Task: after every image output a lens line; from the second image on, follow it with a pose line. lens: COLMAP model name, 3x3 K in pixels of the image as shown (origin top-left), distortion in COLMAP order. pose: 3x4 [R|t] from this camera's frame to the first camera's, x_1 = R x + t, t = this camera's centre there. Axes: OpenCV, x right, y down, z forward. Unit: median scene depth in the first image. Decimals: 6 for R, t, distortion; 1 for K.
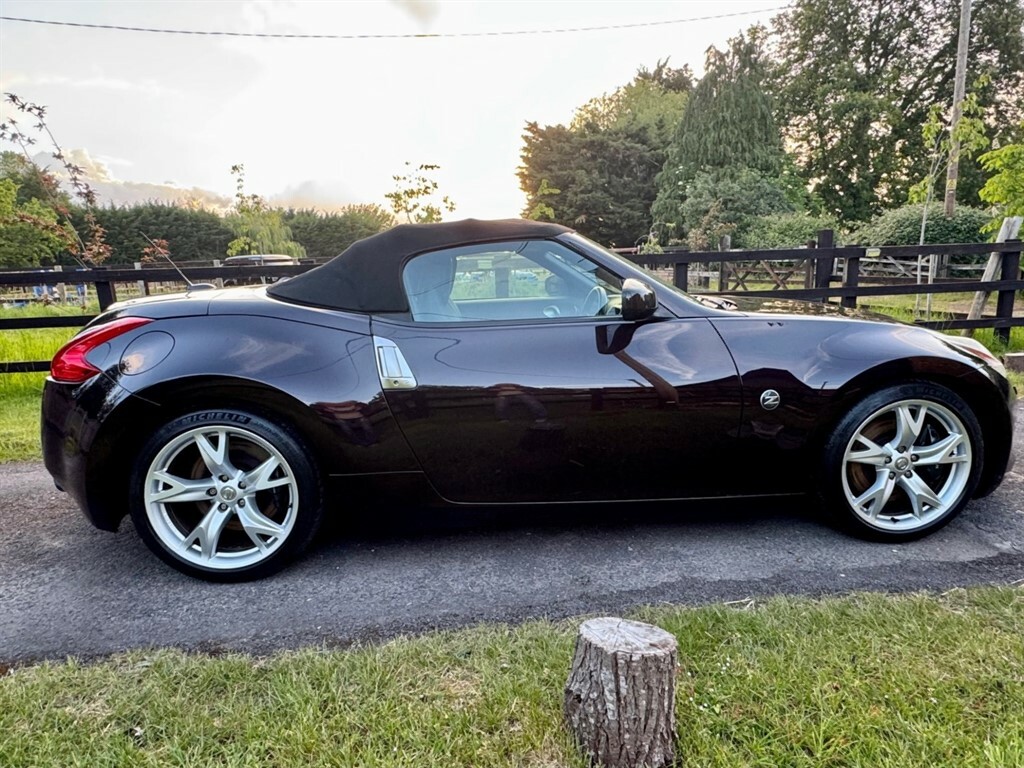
lens RADIAL K [[598.8, 0, 474.0], [0, 598.8, 406.7], [0, 0, 1]] dist [-0.001503, 0.000649]
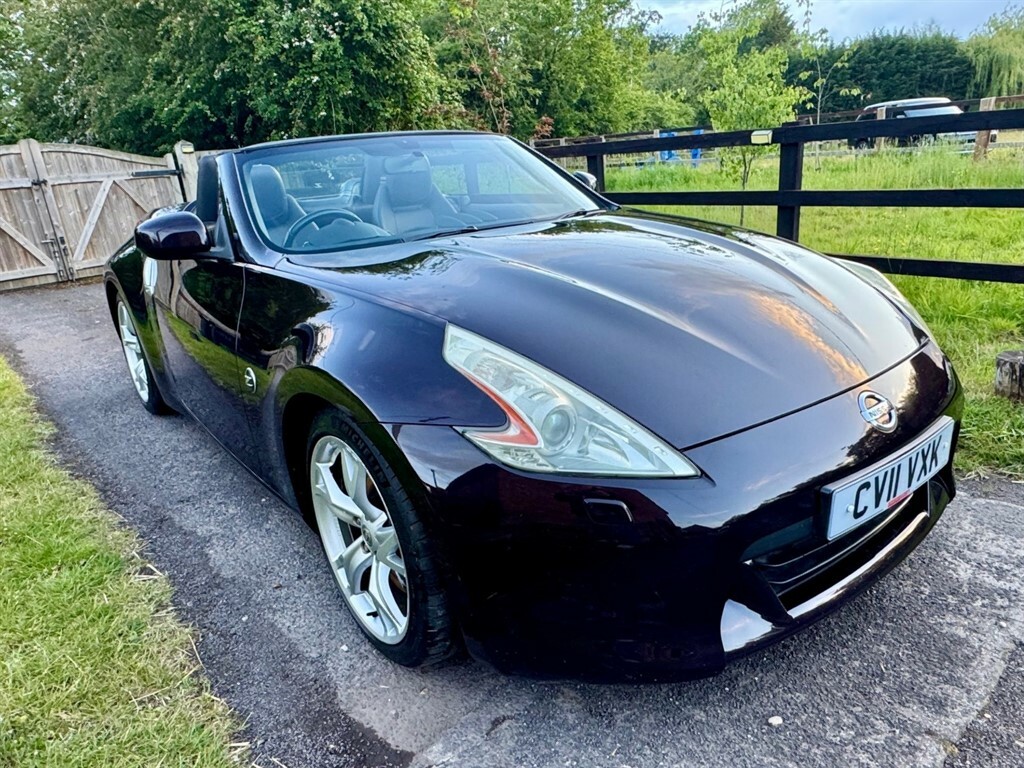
lens RADIAL K [[662.2, 0, 515.1], [0, 662.2, 405.8], [0, 0, 1]] dist [-0.001941, 0.000261]
pose [[0.590872, 0.277174, -0.757658, 0.090563], [-0.131853, 0.959680, 0.248252, -0.015948], [0.795918, -0.046785, 0.603594, 0.049966]]
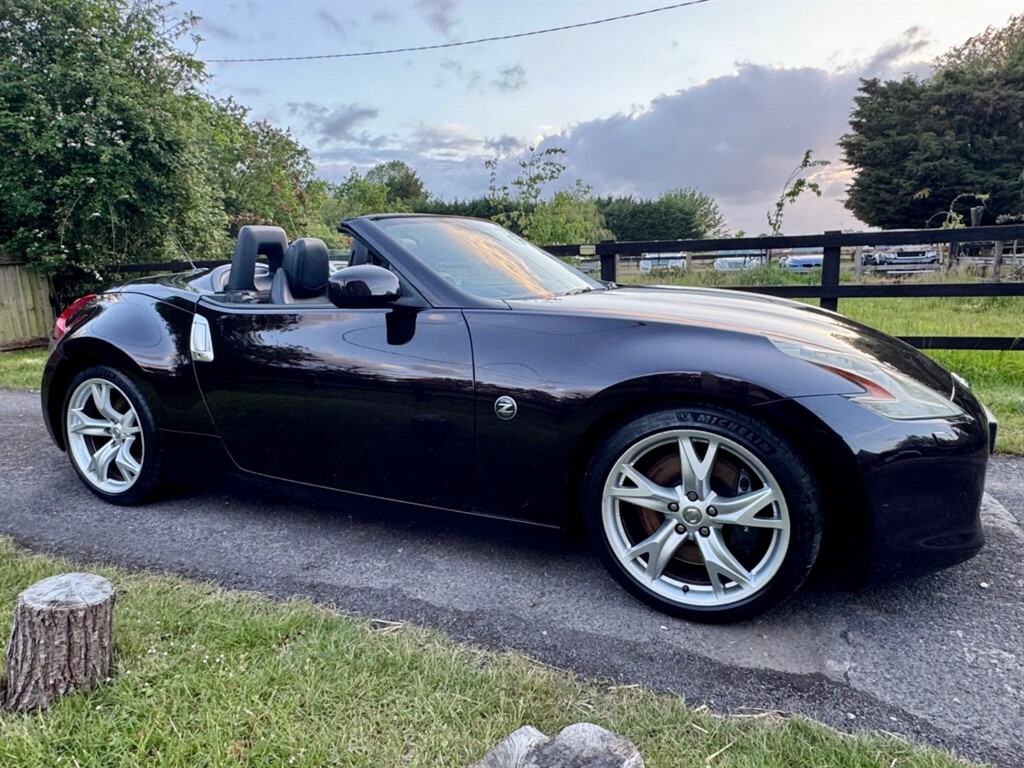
lens RADIAL K [[608.7, 0, 480.6], [0, 608.7, 384.9], [0, 0, 1]] dist [-0.001652, 0.001165]
pose [[0.882820, 0.094990, -0.460006, 0.057131], [-0.102868, 0.994663, 0.007978, -0.003169], [0.458309, 0.040277, 0.887880, 0.014133]]
